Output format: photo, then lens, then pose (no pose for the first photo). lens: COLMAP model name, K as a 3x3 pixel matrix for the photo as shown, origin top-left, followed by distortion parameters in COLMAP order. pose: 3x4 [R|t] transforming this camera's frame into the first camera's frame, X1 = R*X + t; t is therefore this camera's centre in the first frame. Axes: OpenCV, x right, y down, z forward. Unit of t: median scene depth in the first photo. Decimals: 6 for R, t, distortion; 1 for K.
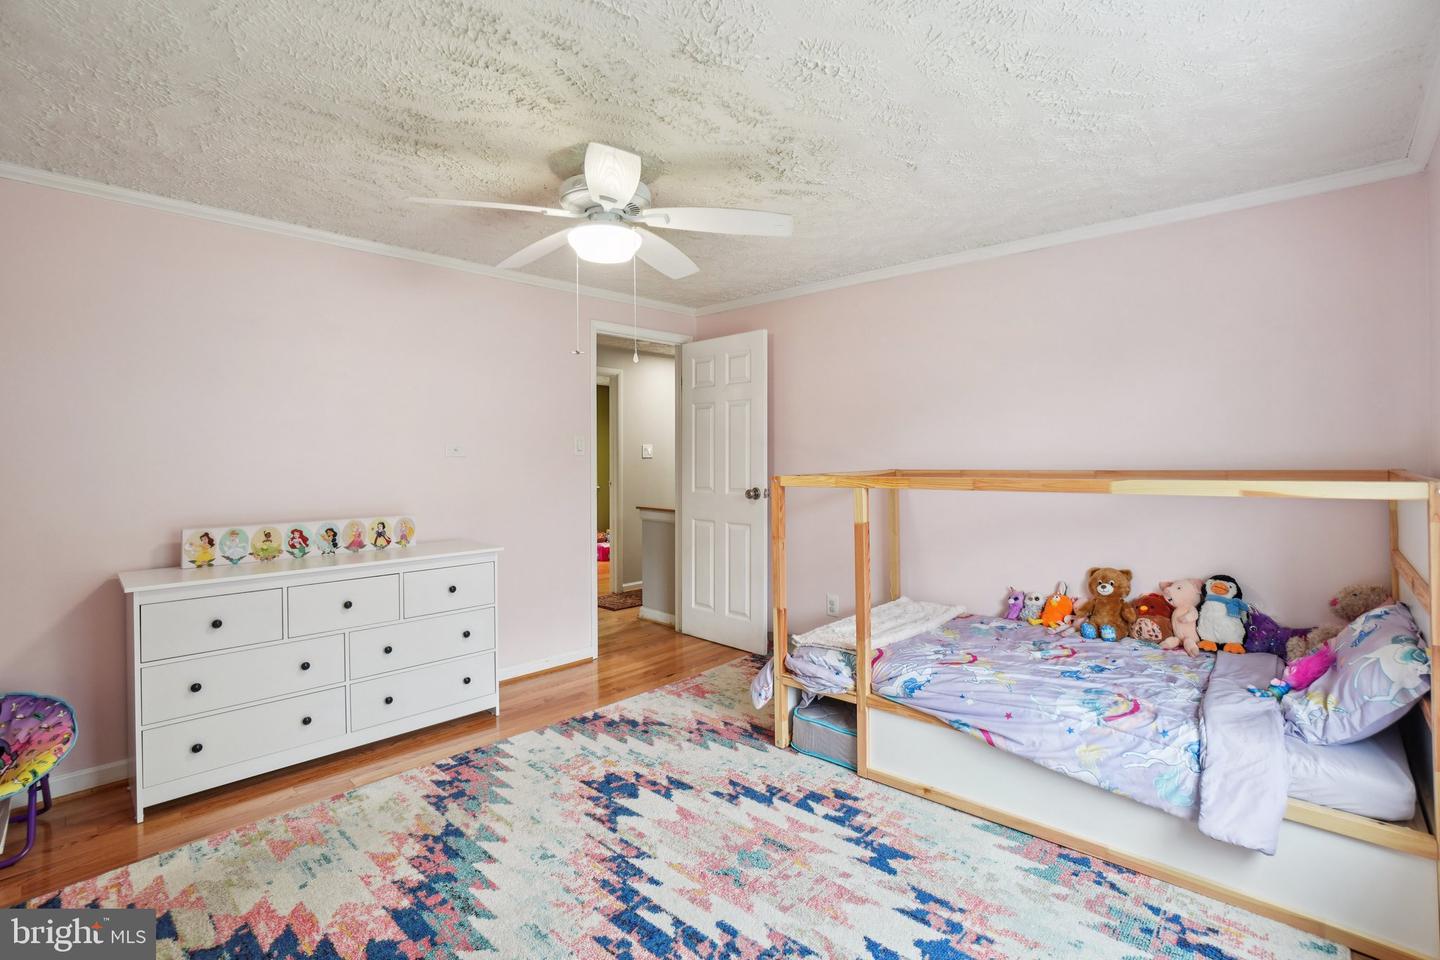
lens RADIAL K [[661.7, 0, 719.1], [0, 661.7, 464.6], [0, 0, 1]] dist [-0.002270, -0.000160]
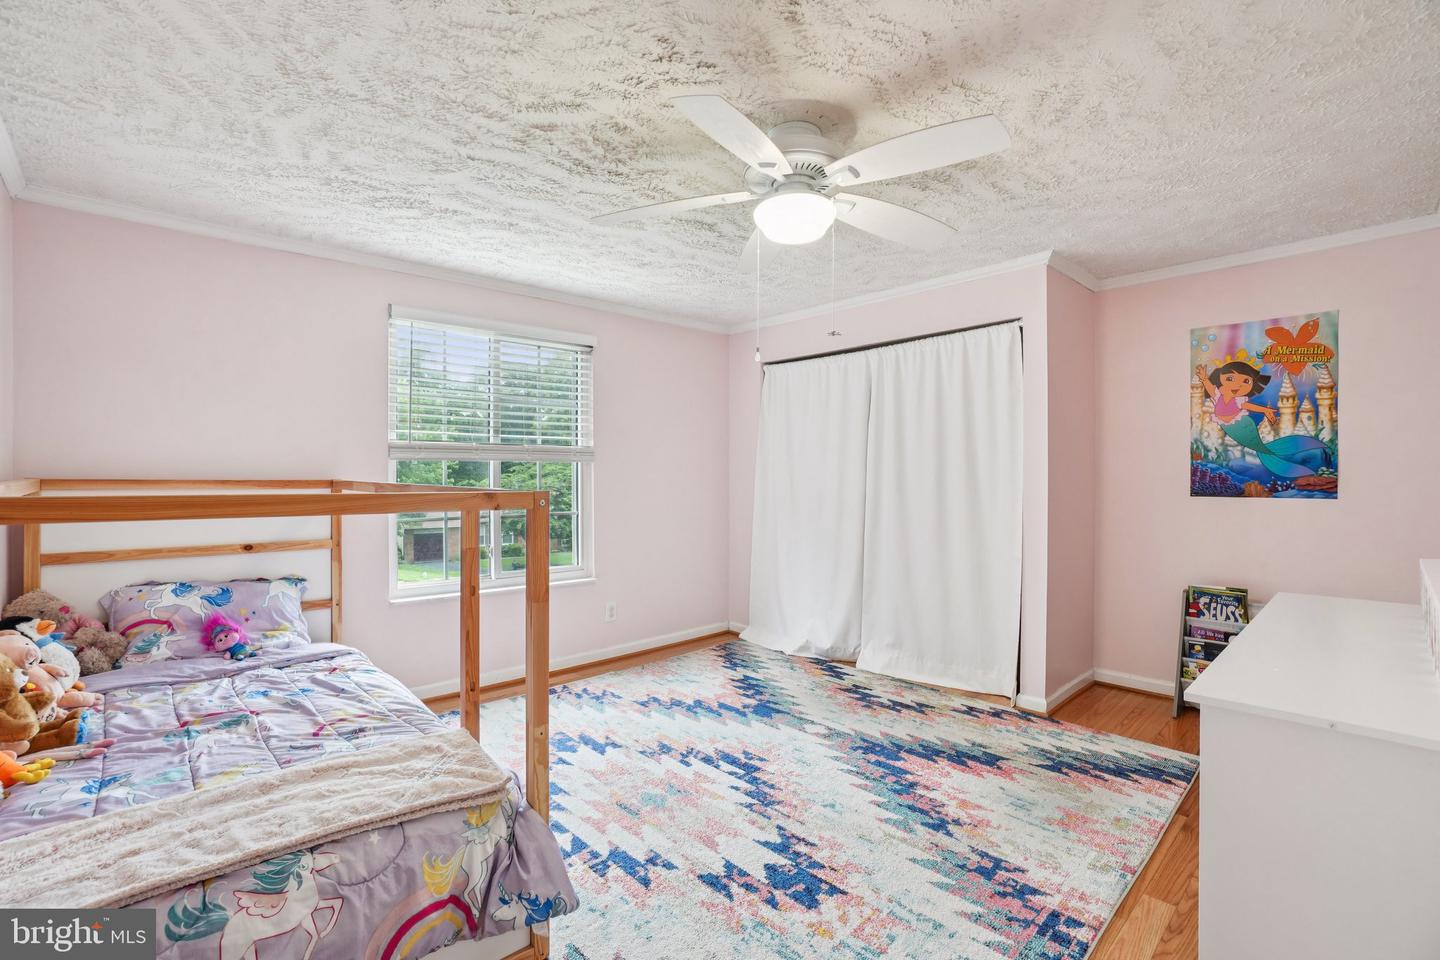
lens RADIAL K [[661.7, 0, 719.1], [0, 661.7, 464.6], [0, 0, 1]] dist [-0.002270, -0.000160]
pose [[-0.998349, 0.006777, 0.057039, -0.121608], [0.006685, 0.999976, -0.001803, -0.004691], [-0.057050, -0.001418, -0.998370, 1.920203]]
